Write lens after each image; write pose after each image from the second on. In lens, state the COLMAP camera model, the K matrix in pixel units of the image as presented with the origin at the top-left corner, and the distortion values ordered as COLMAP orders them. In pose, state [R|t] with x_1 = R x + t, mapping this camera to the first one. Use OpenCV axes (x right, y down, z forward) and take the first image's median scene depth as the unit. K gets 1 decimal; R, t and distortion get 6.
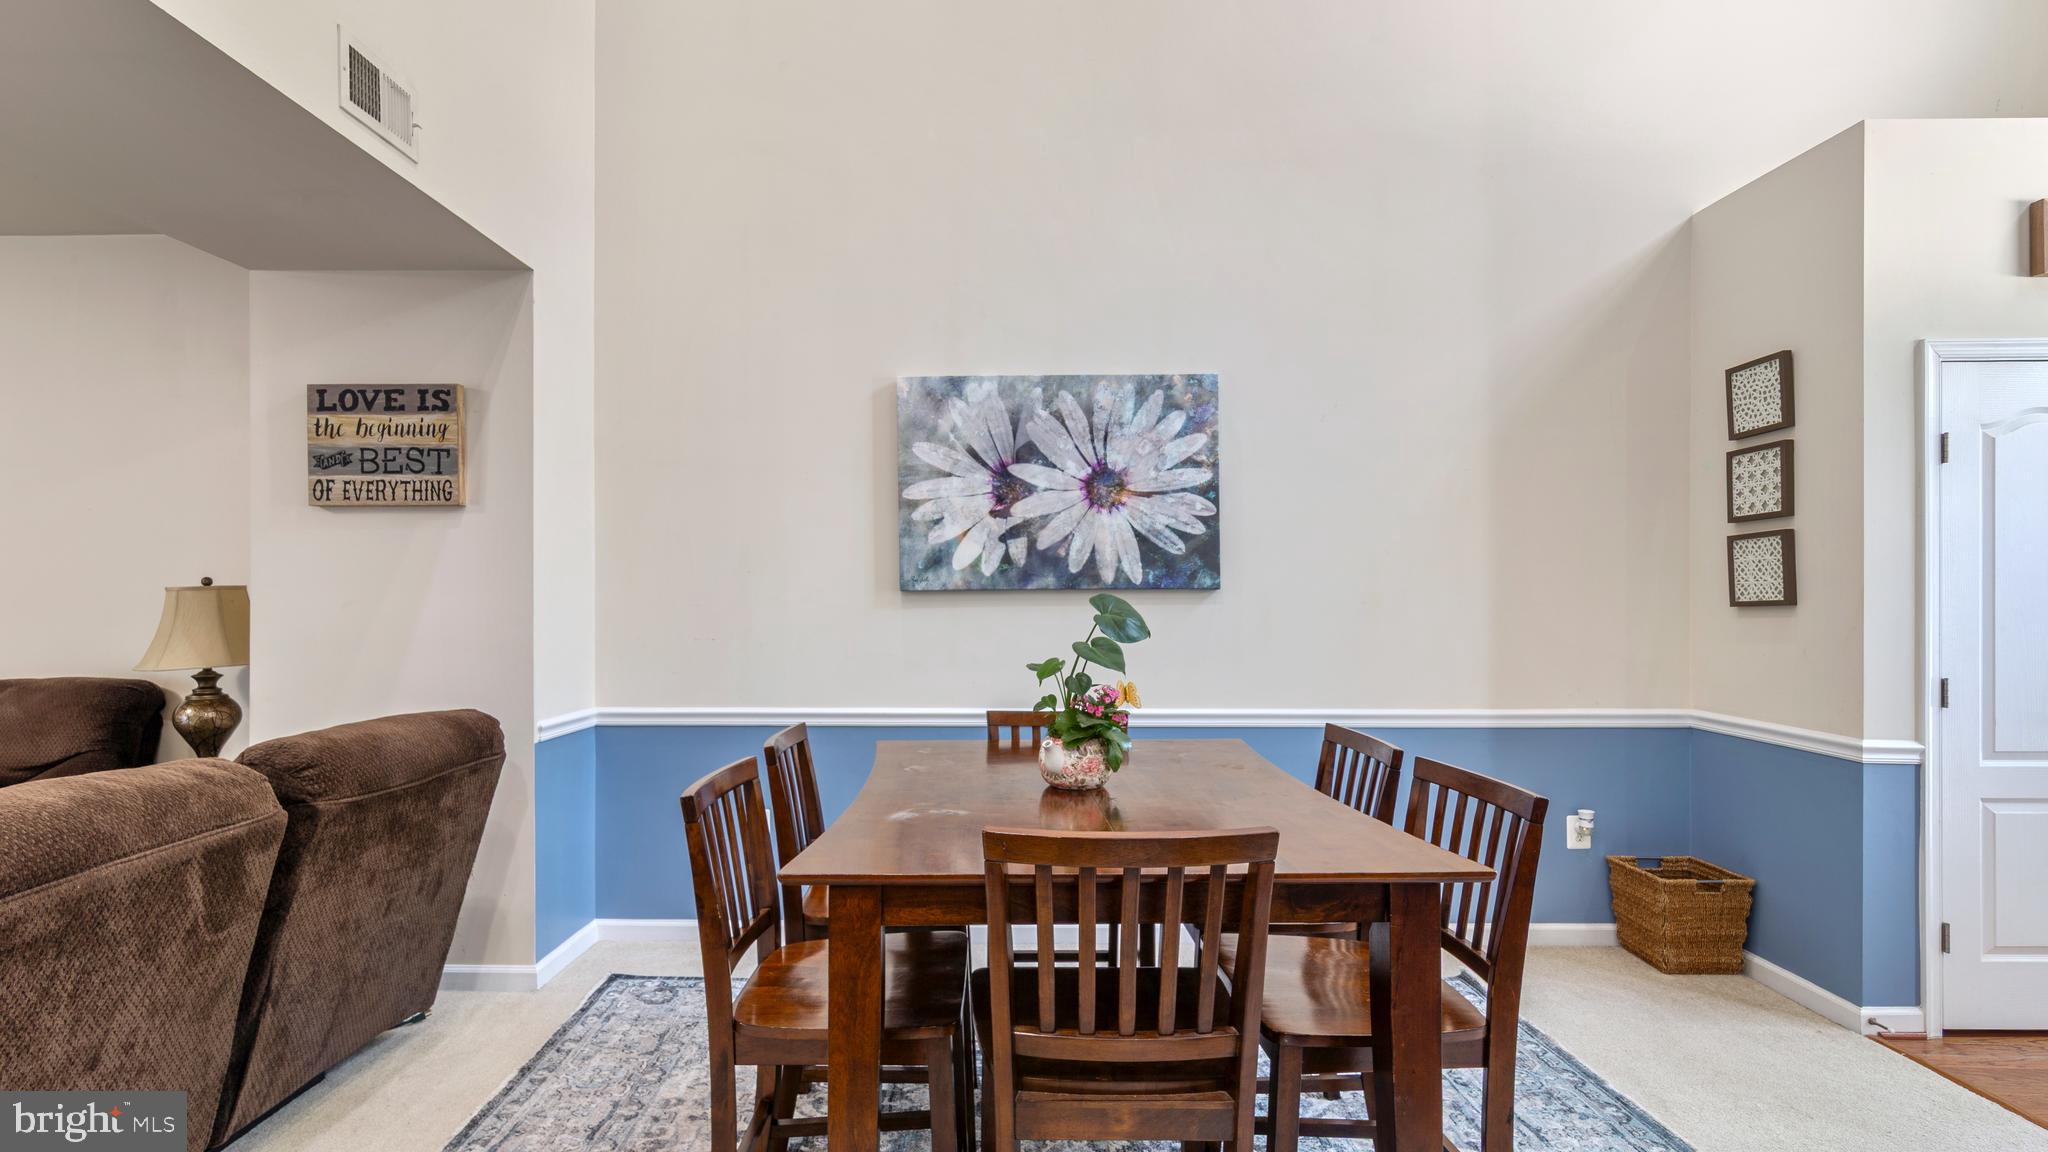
lens RADIAL K [[948.0, 0, 994.2], [0, 948.0, 591.4], [0, 0, 1]] dist [-0.000460, -0.000096]
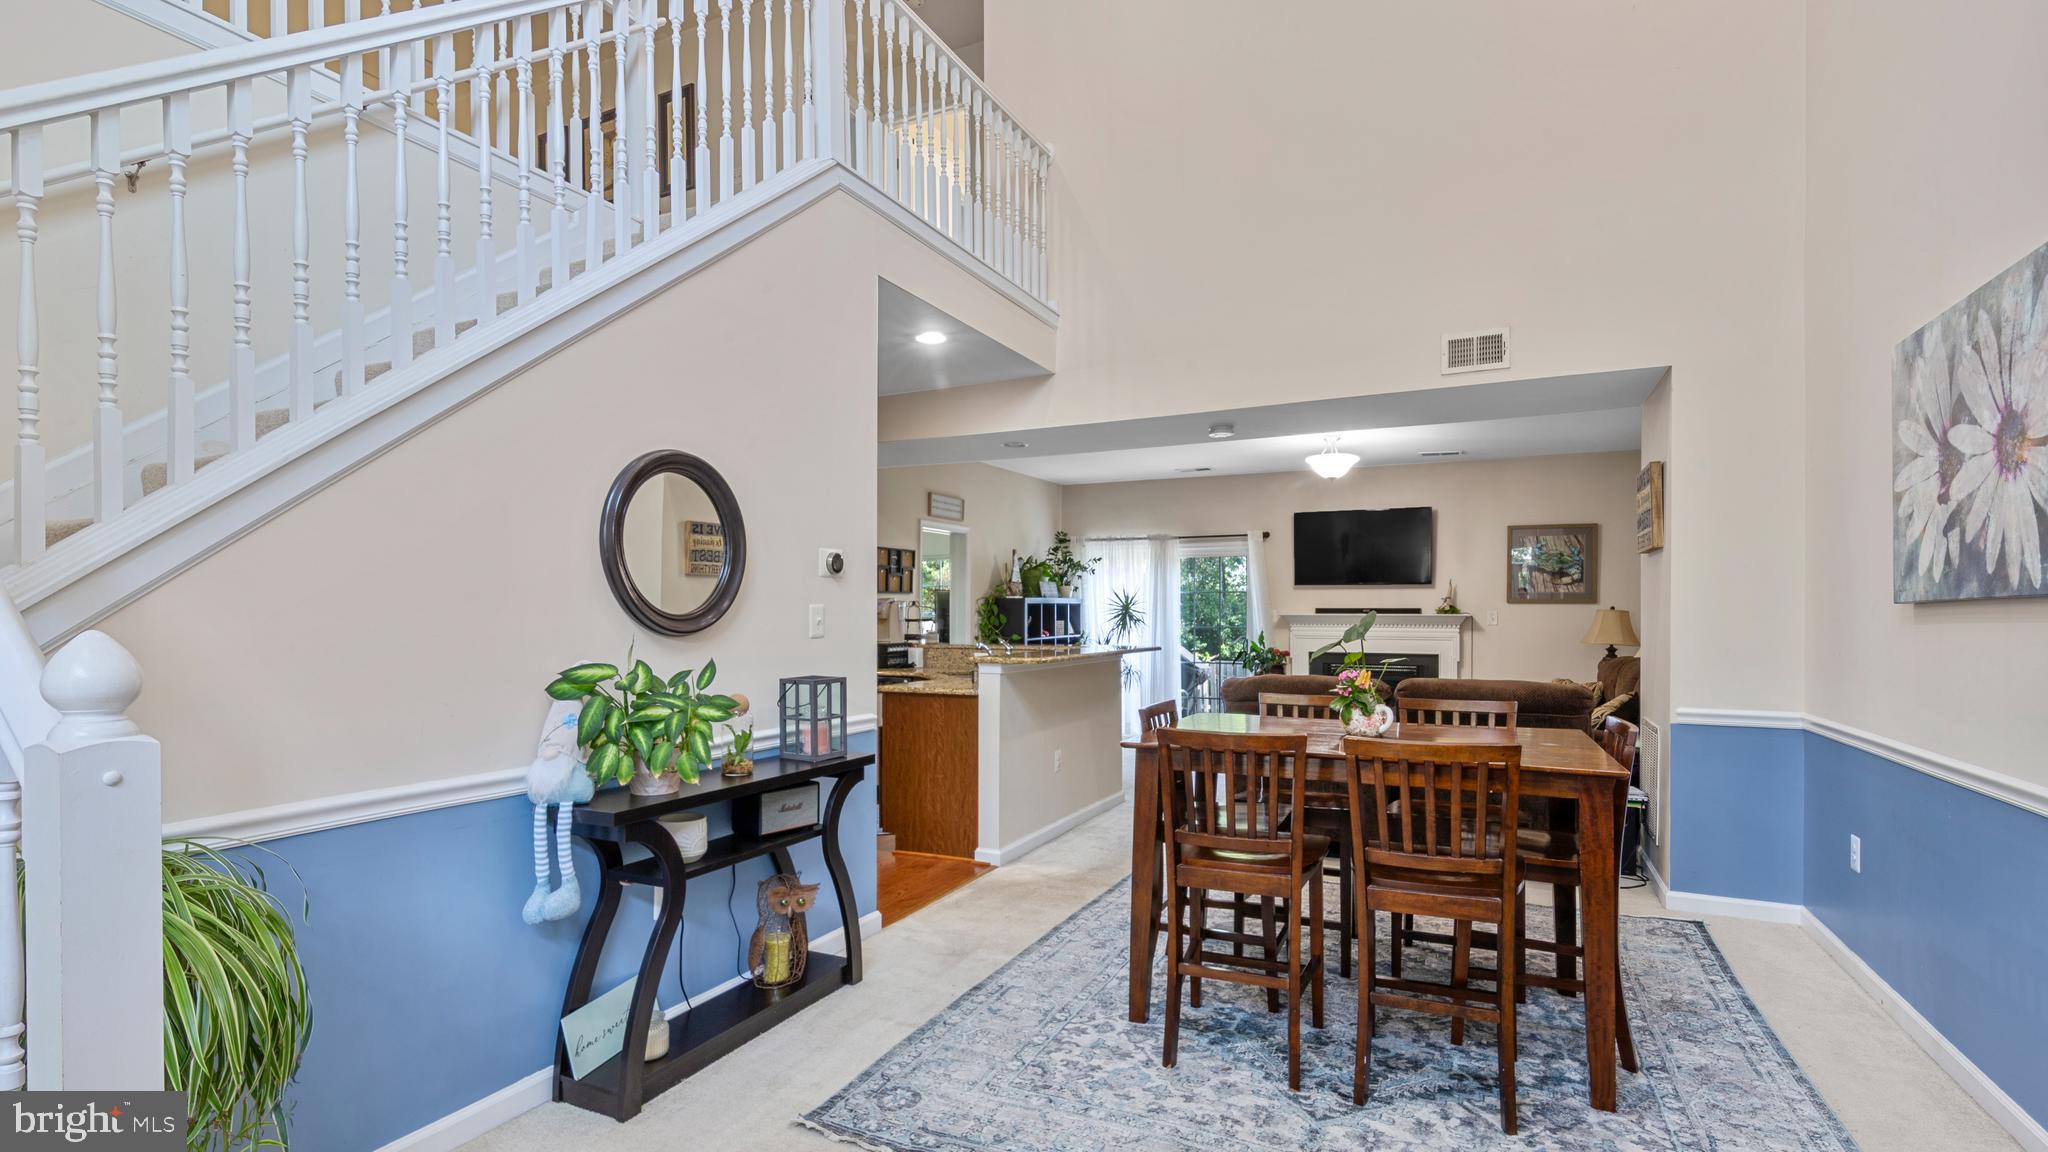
lens RADIAL K [[974.1, 0, 1011.3], [0, 974.1, 609.7], [0, 0, 1]] dist [0.001183, 0.000040]
pose [[-0.420037, -0.006287, -0.907485, 1.009889], [0.004487, 0.999949, -0.009004, 0.009167], [0.907496, -0.007854, -0.419987, 0.658085]]
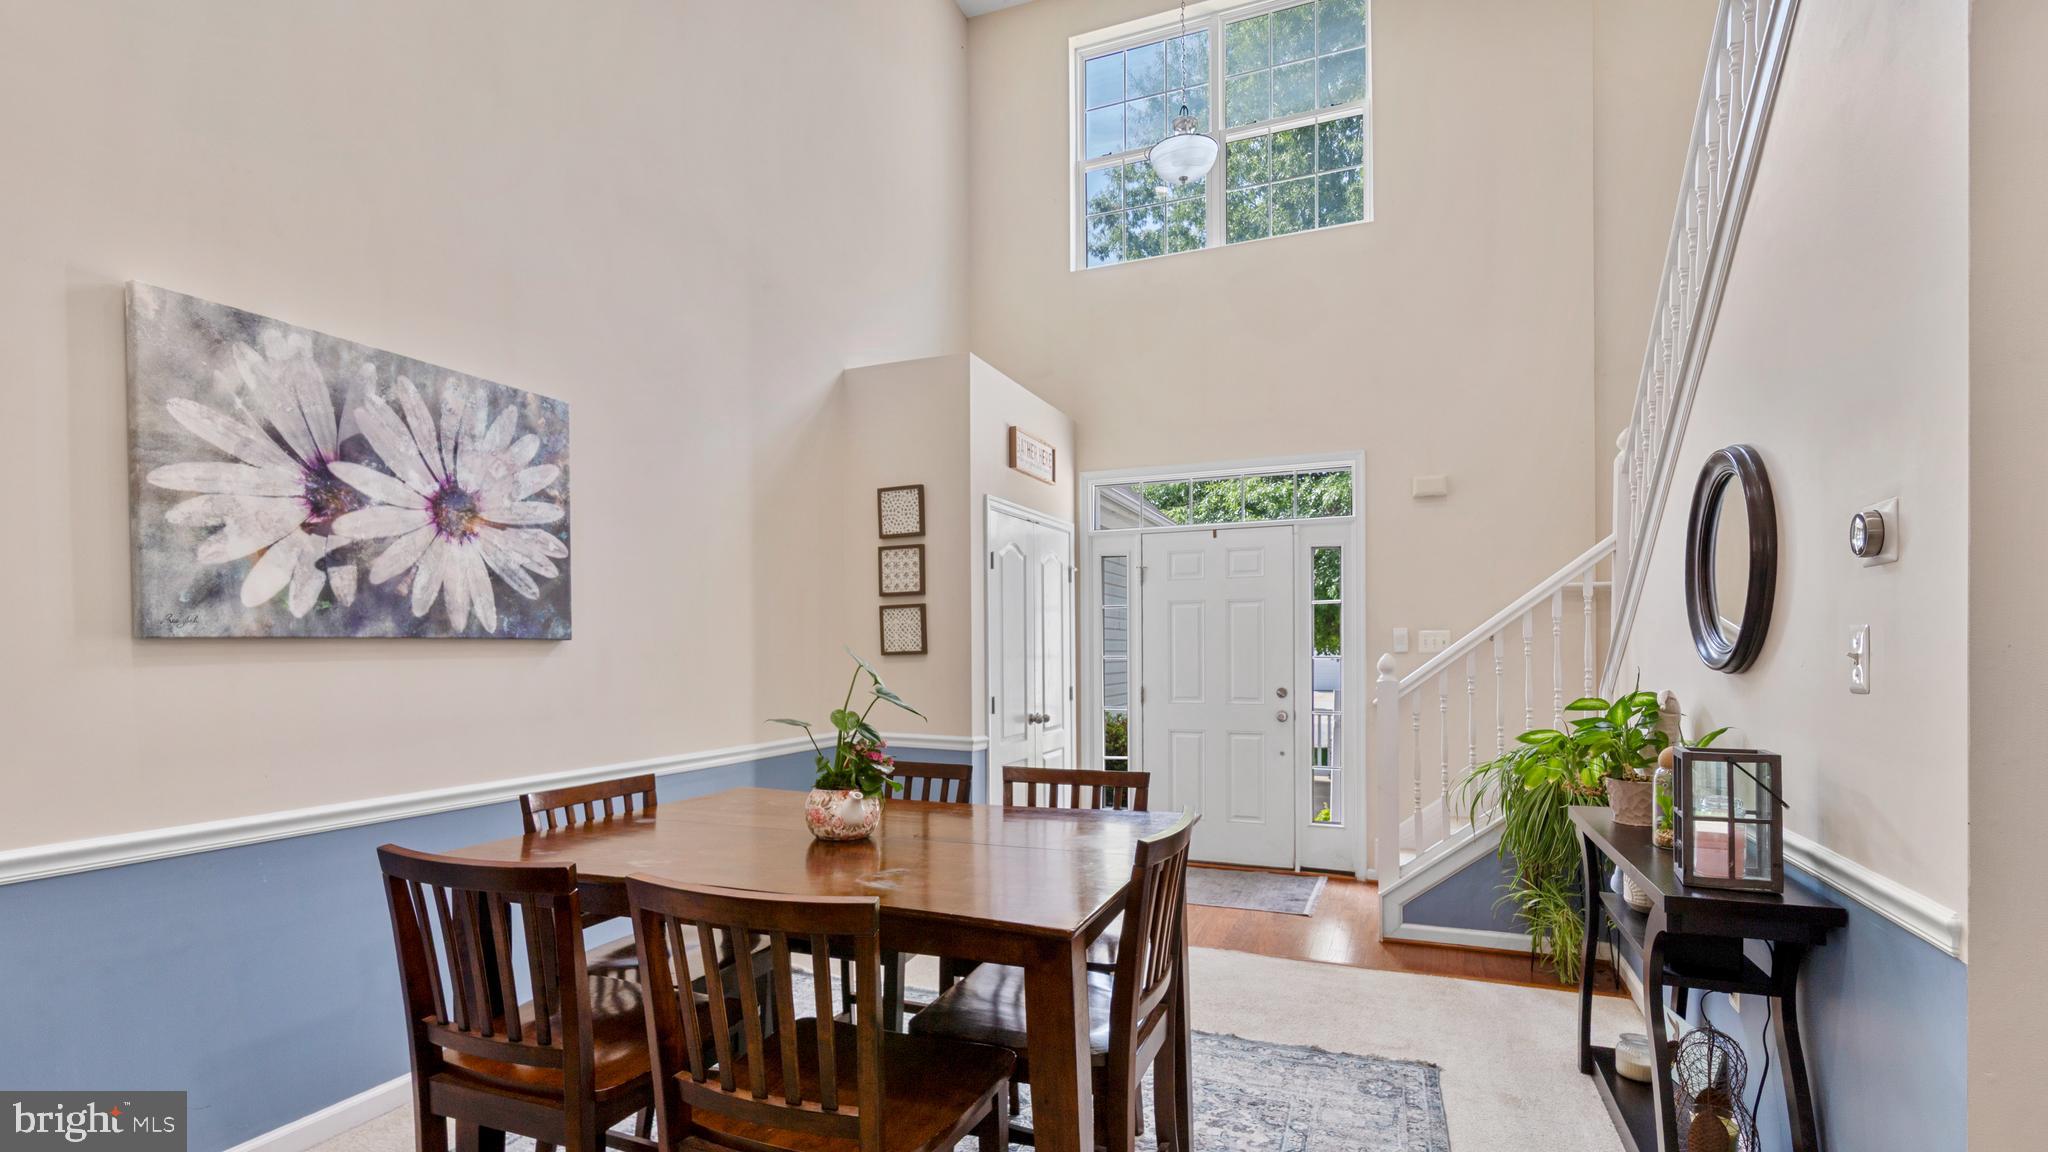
lens RADIAL K [[977.2, 0, 1027.0], [0, 977.2, 654.3], [0, 0, 1]] dist [0.000539, 0.000097]
pose [[0.359495, -0.003635, 0.933140, -0.479899], [0.000444, 0.999993, 0.003725, 0.008132], [-0.933147, -0.000925, 0.359494, 0.252437]]
